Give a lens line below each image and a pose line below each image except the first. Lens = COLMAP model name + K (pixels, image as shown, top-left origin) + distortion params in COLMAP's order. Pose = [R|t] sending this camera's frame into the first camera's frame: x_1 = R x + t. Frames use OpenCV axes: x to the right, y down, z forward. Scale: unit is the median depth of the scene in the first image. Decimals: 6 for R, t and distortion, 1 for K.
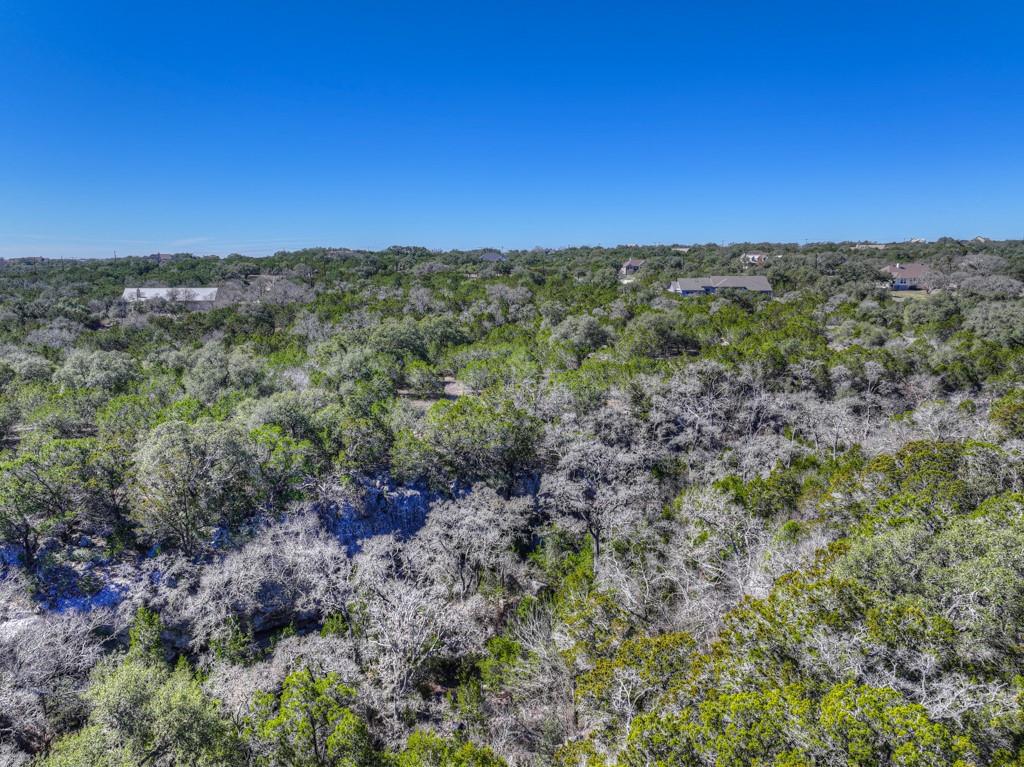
lens RADIAL K [[720.2, 0, 512.6], [0, 720.2, 382.5], [0, 0, 1]] dist [0.004941, 0.009454]
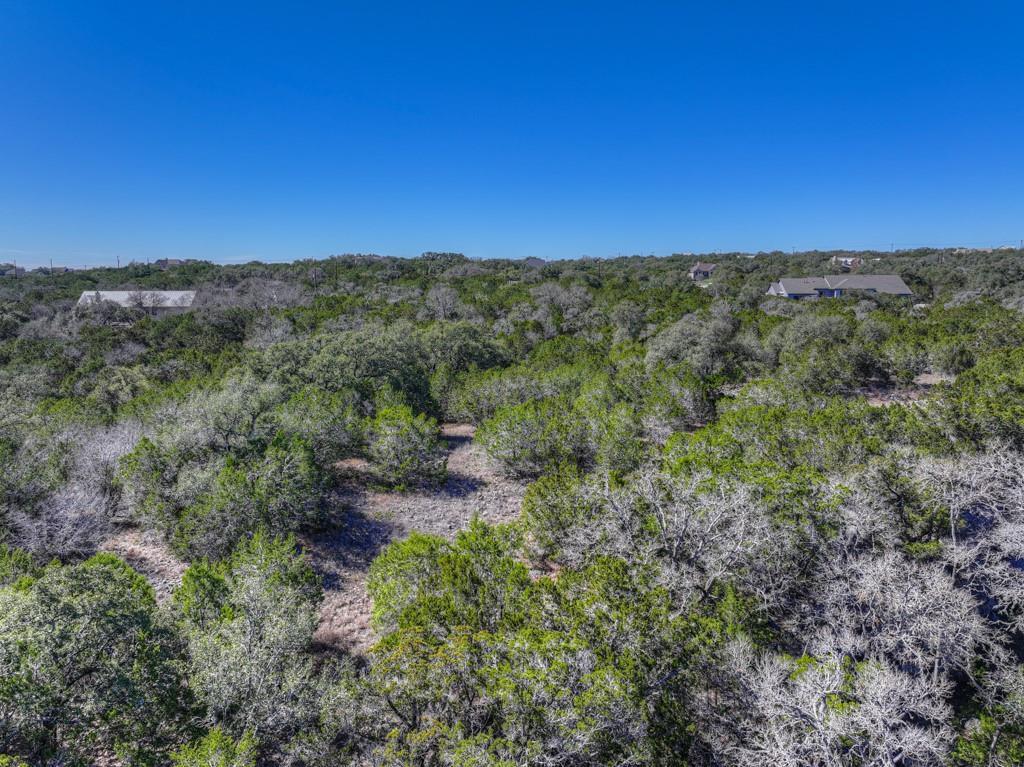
lens RADIAL K [[720.2, 0, 512.5], [0, 720.2, 384.4], [0, 0, 1]] dist [0.004941, 0.009454]
pose [[0.998270, 0.006998, -0.058383, -0.013708], [-0.008091, 0.999796, -0.018511, -0.020488], [0.058241, 0.018951, 0.998123, 0.298113]]
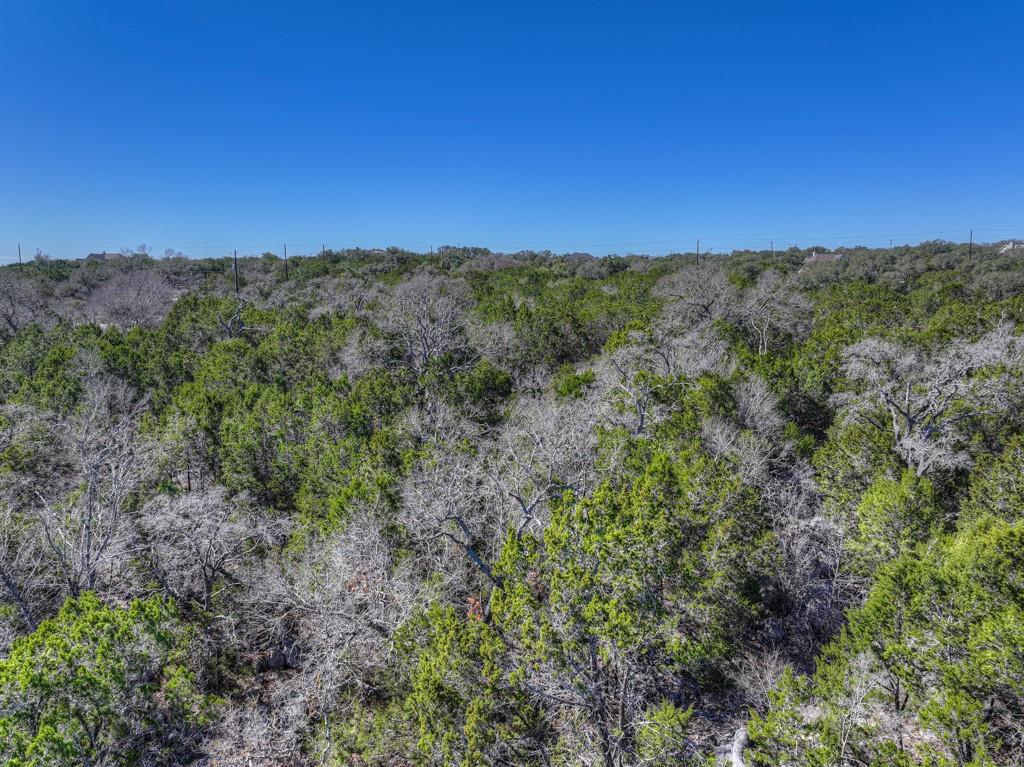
lens RADIAL K [[720.2, 0, 510.9], [0, 720.2, 386.5], [0, 0, 1]] dist [0.004941, 0.009454]
pose [[0.995315, 0.009325, -0.096235, -0.076021], [-0.011438, 0.999705, -0.021422, -0.090940], [0.096006, 0.022423, 0.995128, 0.800963]]
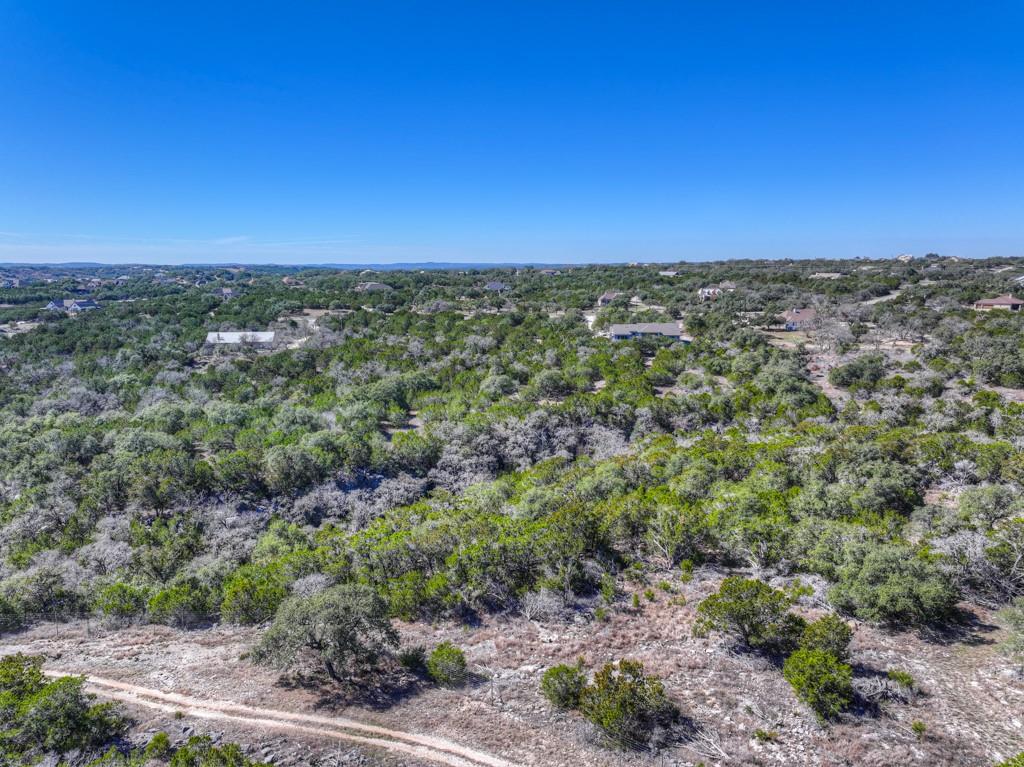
lens RADIAL K [[720.2, 0, 510.8], [0, 720.2, 381.3], [0, 0, 1]] dist [0.004941, 0.009454]
pose [[0.998749, 0.003178, -0.049898, 0.144428], [-0.003105, 0.999994, 0.001547, -0.055628], [0.049902, -0.001391, 0.998753, -0.462266]]
